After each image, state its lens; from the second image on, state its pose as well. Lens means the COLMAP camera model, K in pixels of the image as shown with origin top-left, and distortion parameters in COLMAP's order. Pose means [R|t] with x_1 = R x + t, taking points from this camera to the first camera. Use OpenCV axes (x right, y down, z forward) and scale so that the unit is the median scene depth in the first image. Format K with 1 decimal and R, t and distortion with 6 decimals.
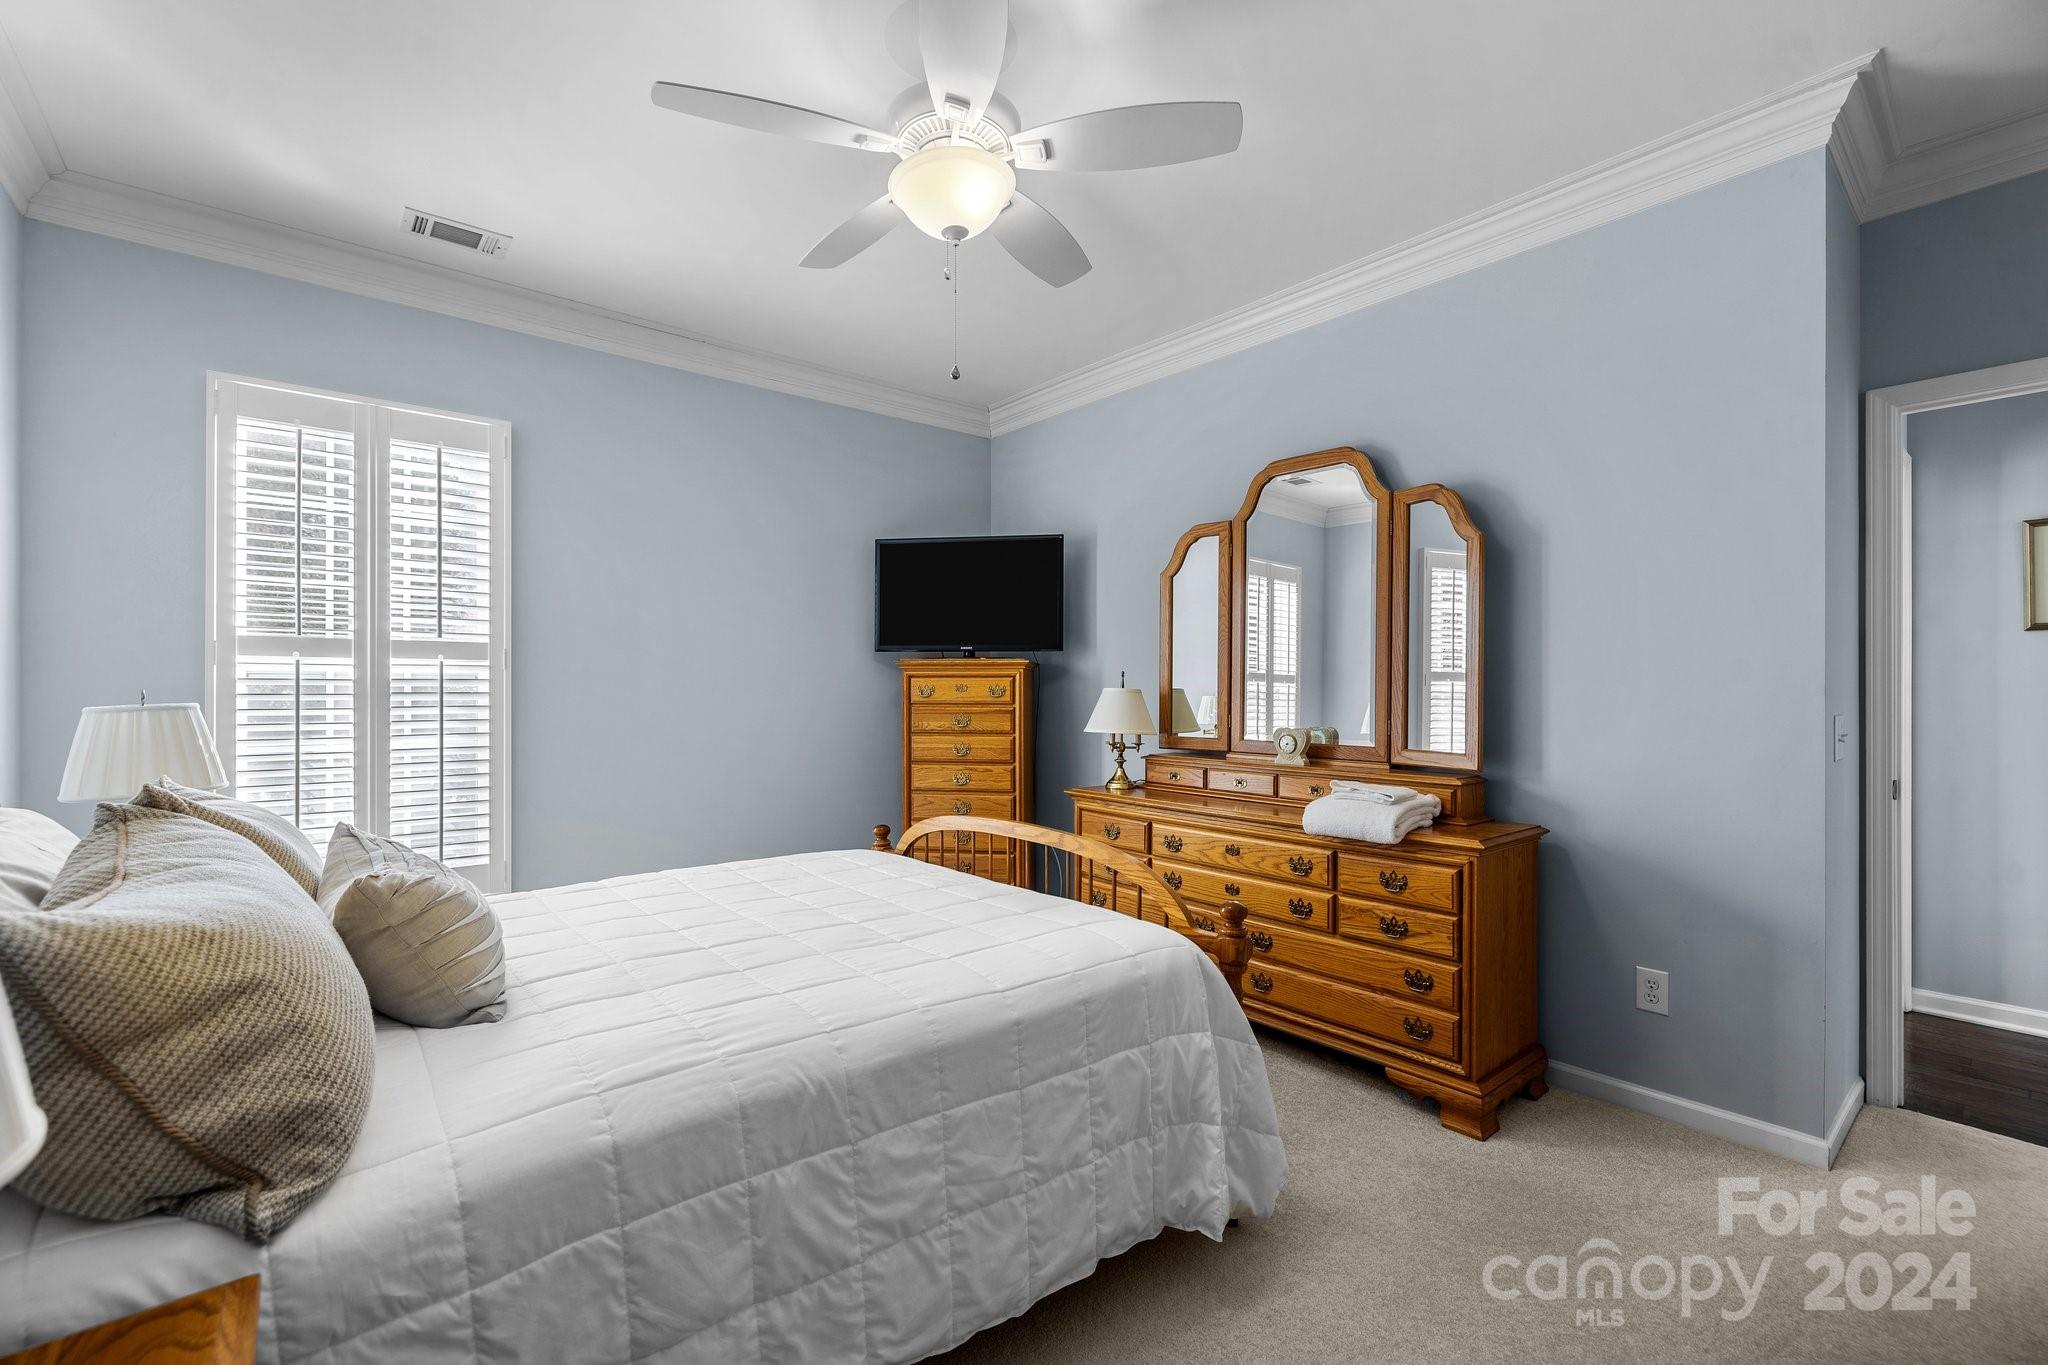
lens RADIAL K [[847.0, 0, 1028.8], [0, 847.0, 691.0], [0, 0, 1]] dist [-0.004697, -0.001308]
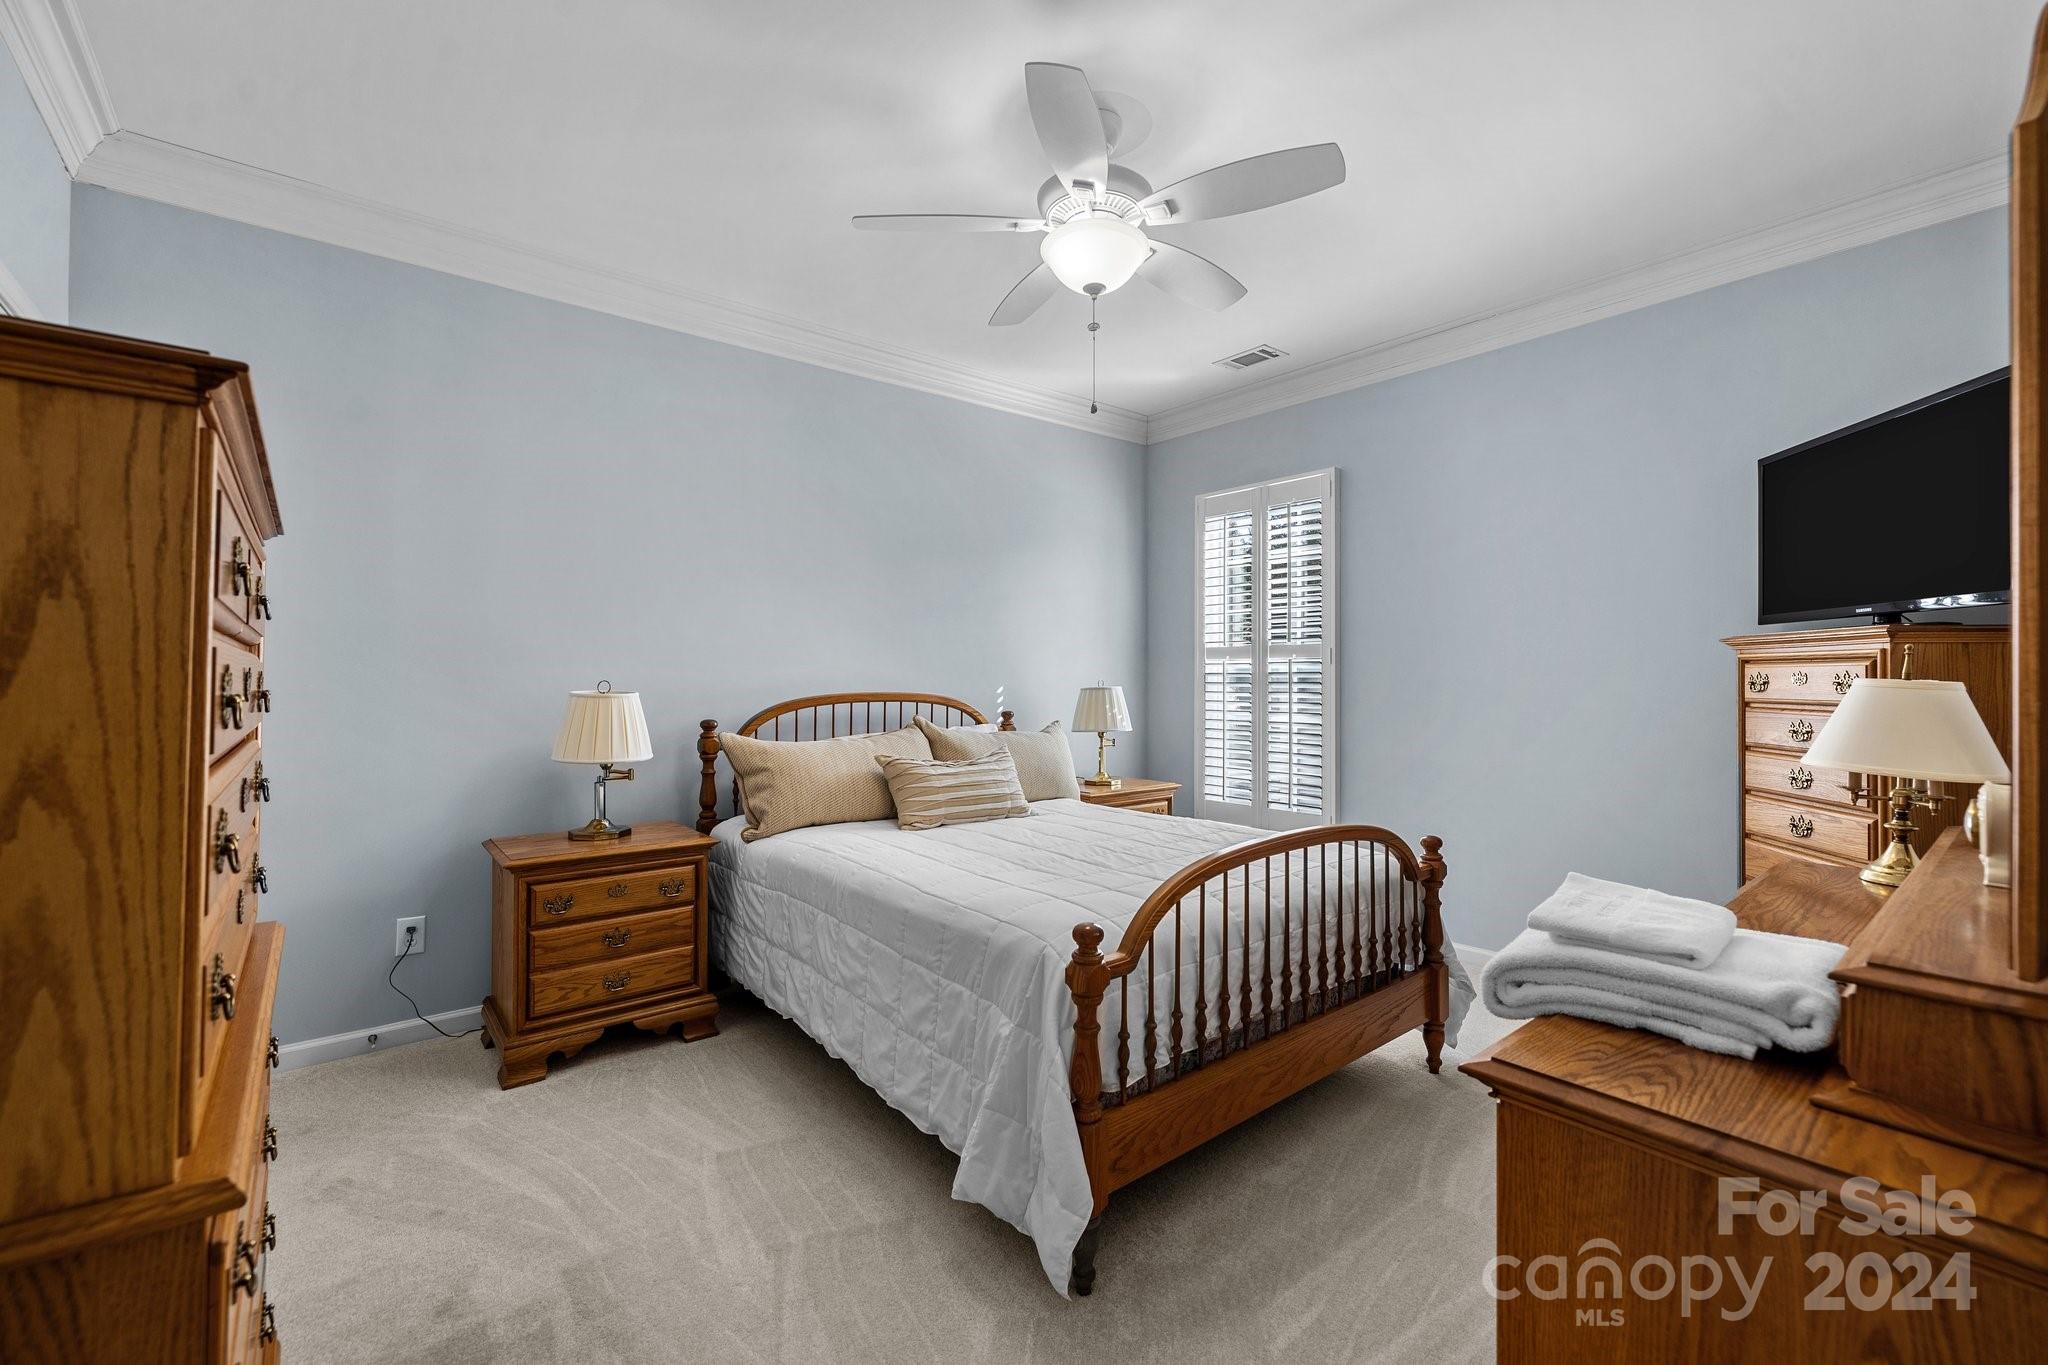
lens RADIAL K [[847.0, 0, 1030.2], [0, 847.0, 673.8], [0, 0, 1]] dist [-0.004697, -0.001308]
pose [[0.017303, -0.006892, -0.999827, 1.075502], [-0.004626, 0.999965, -0.006973, 0.000078], [0.999840, 0.004746, 0.017271, 0.893838]]
